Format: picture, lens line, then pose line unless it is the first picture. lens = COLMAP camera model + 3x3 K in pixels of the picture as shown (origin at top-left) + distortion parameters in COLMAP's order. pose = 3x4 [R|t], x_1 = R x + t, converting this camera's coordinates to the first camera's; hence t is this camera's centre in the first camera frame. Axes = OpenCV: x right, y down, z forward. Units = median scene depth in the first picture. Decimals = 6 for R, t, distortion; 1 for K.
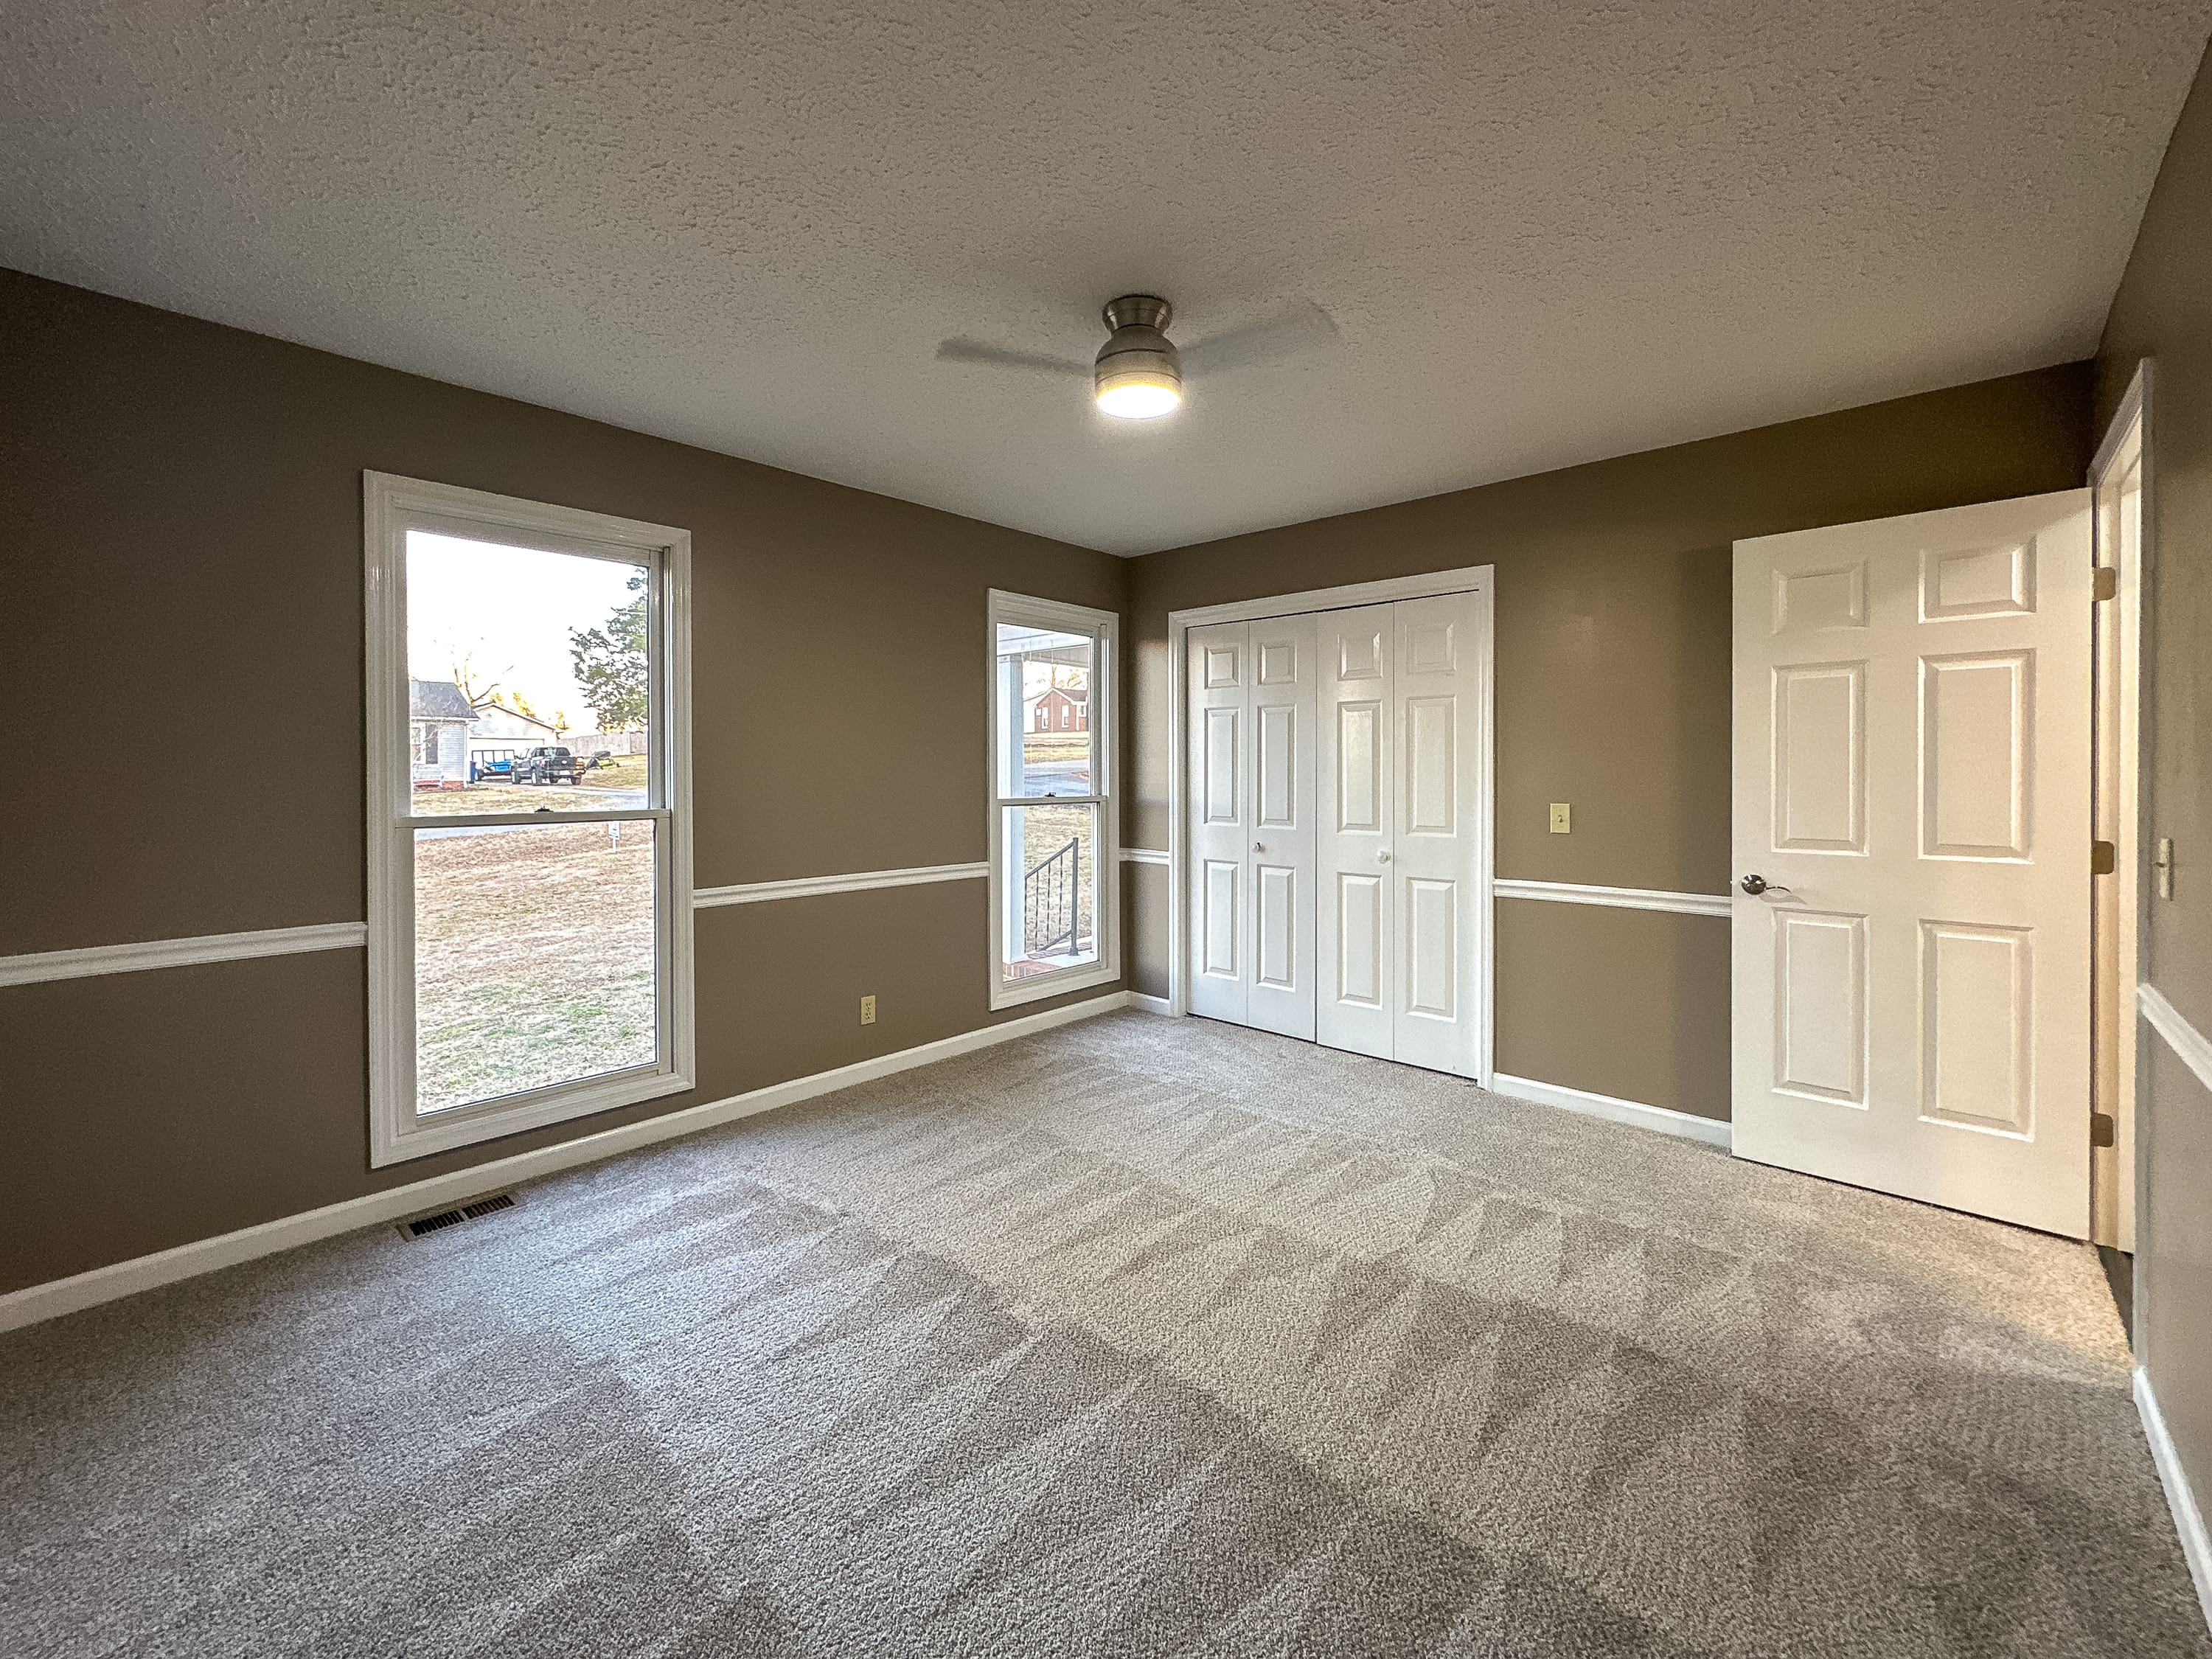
lens RADIAL K [[910.5, 0, 1112.1], [0, 910.5, 777.9], [0, 0, 1]] dist [-0.001030, -0.000155]
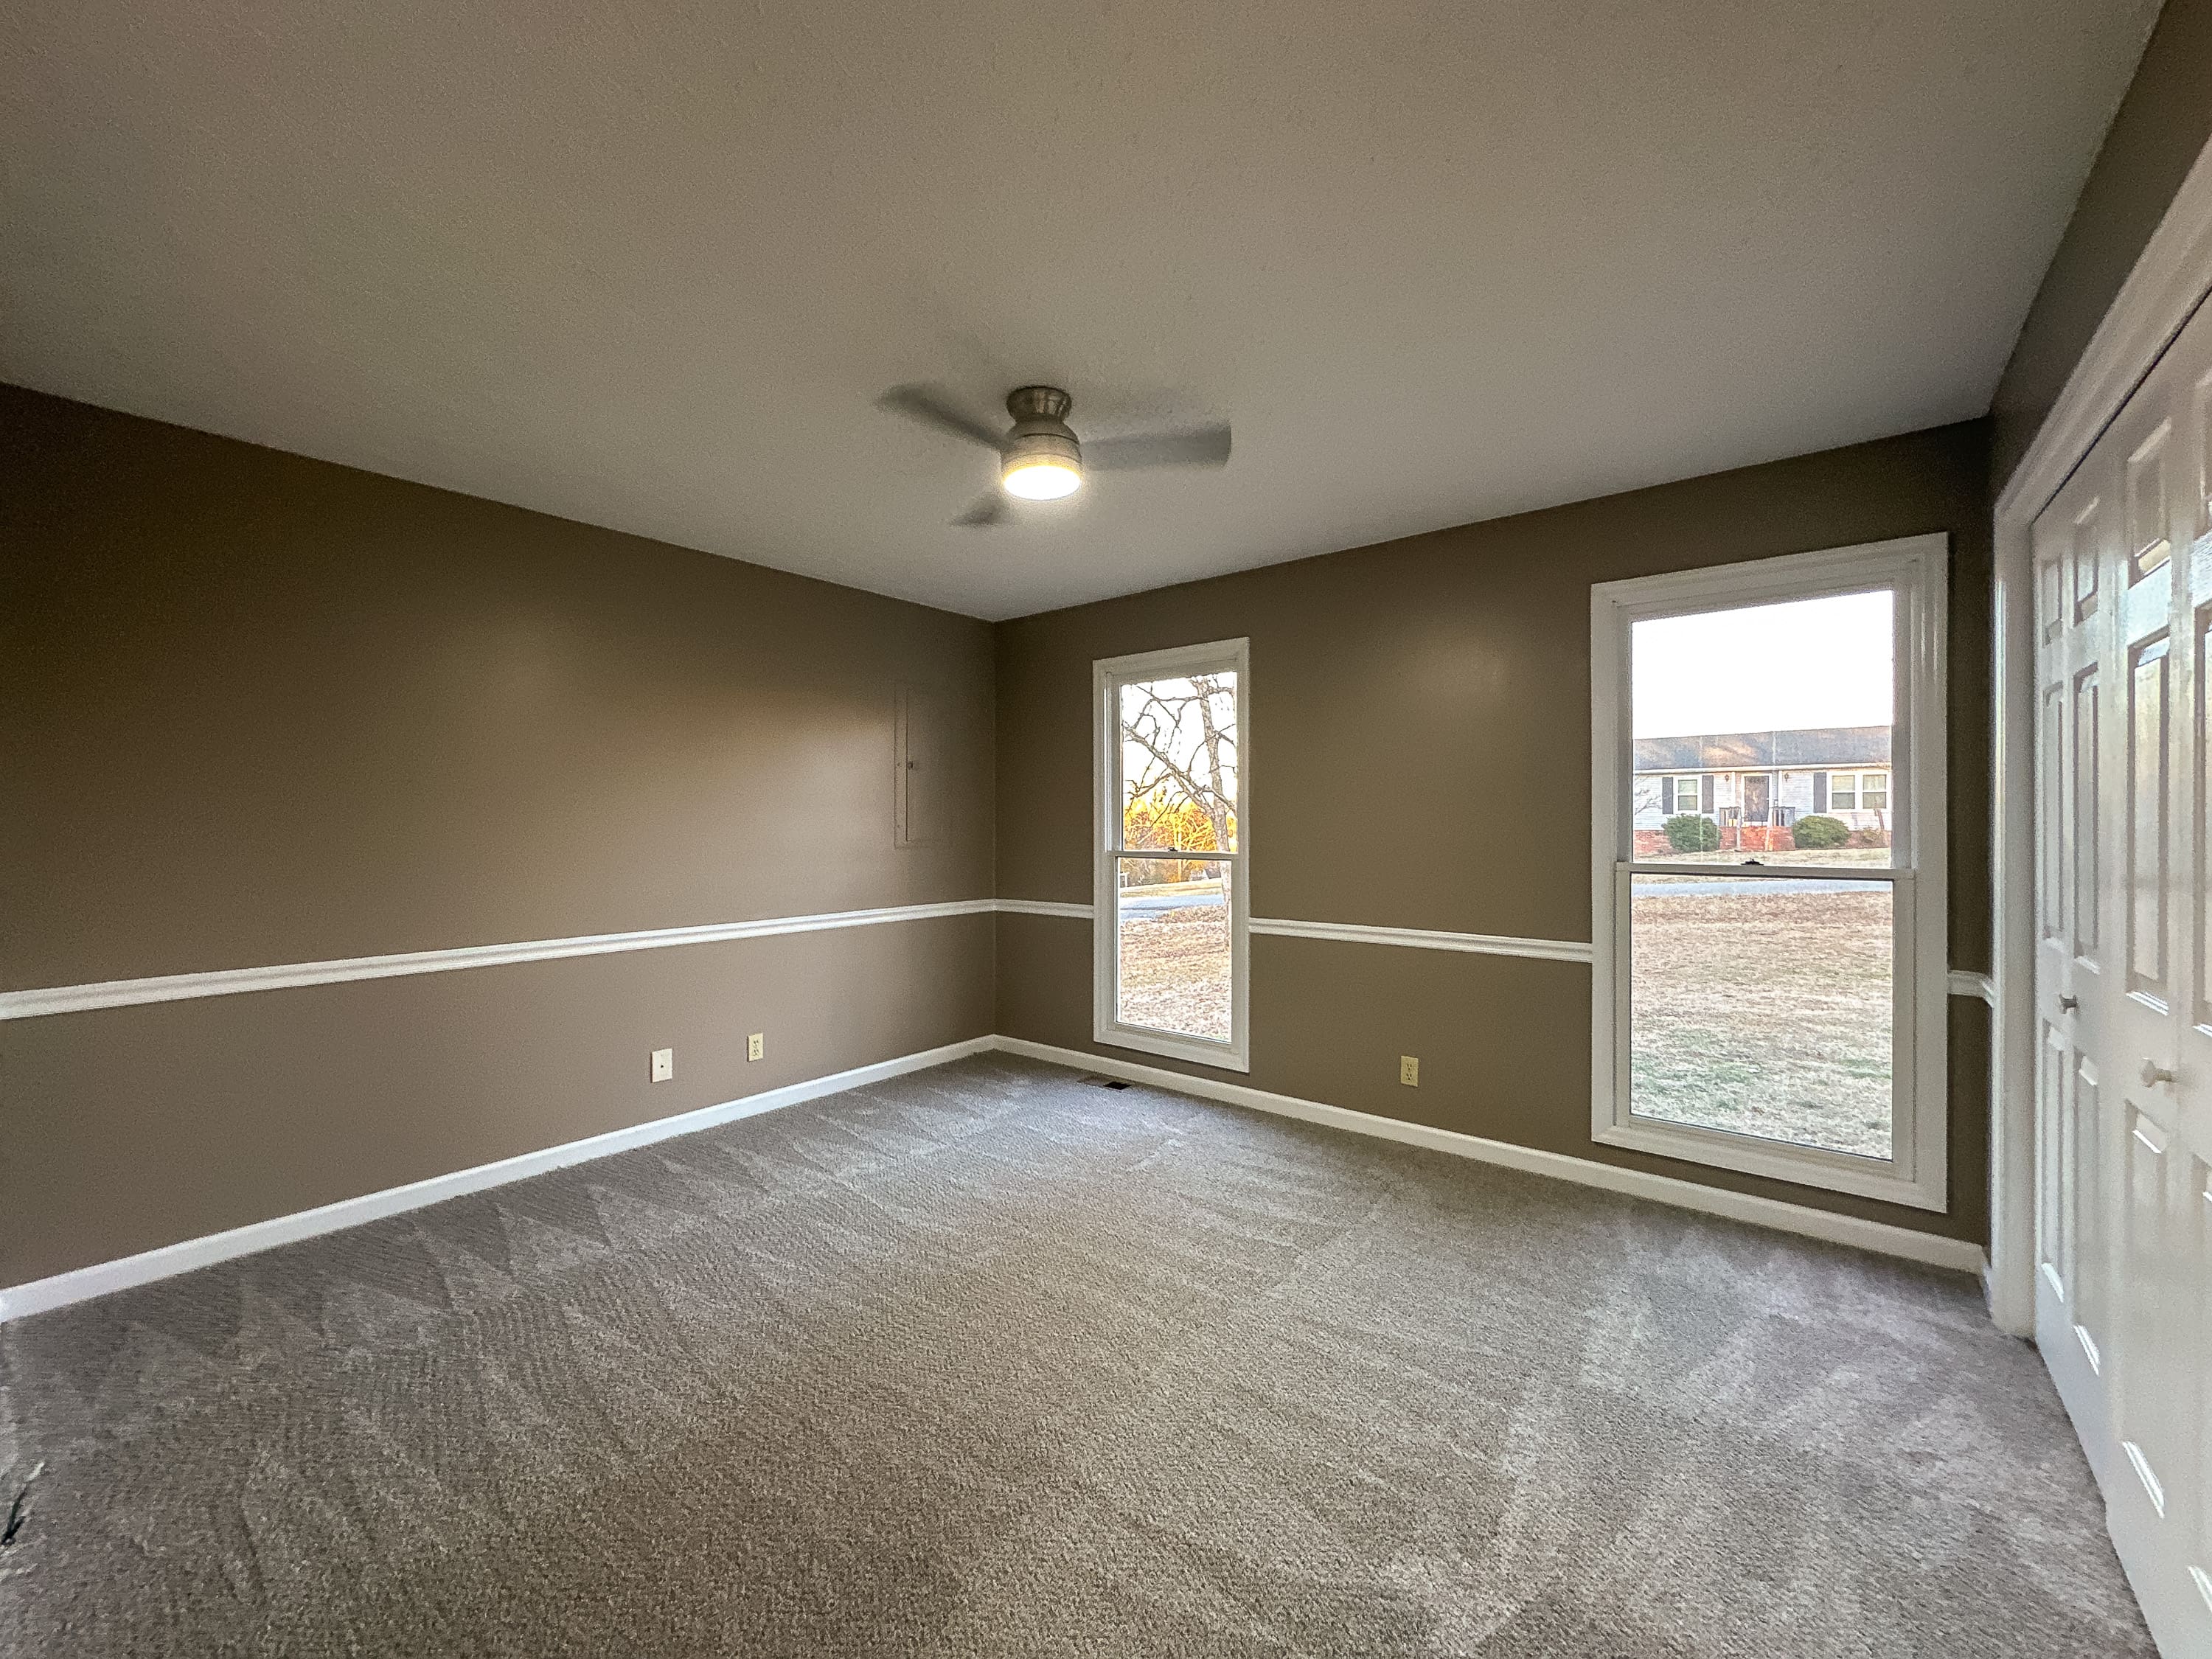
lens RADIAL K [[901.0, 0, 1118.5], [0, 901.0, 827.9], [0, 0, 1]] dist [-0.000317, 0.000000]
pose [[0.051543, 0.005659, -0.998655, 0.723874], [-0.005917, 0.999968, 0.005361, -0.007636], [0.998653, 0.005633, 0.051575, 0.690324]]
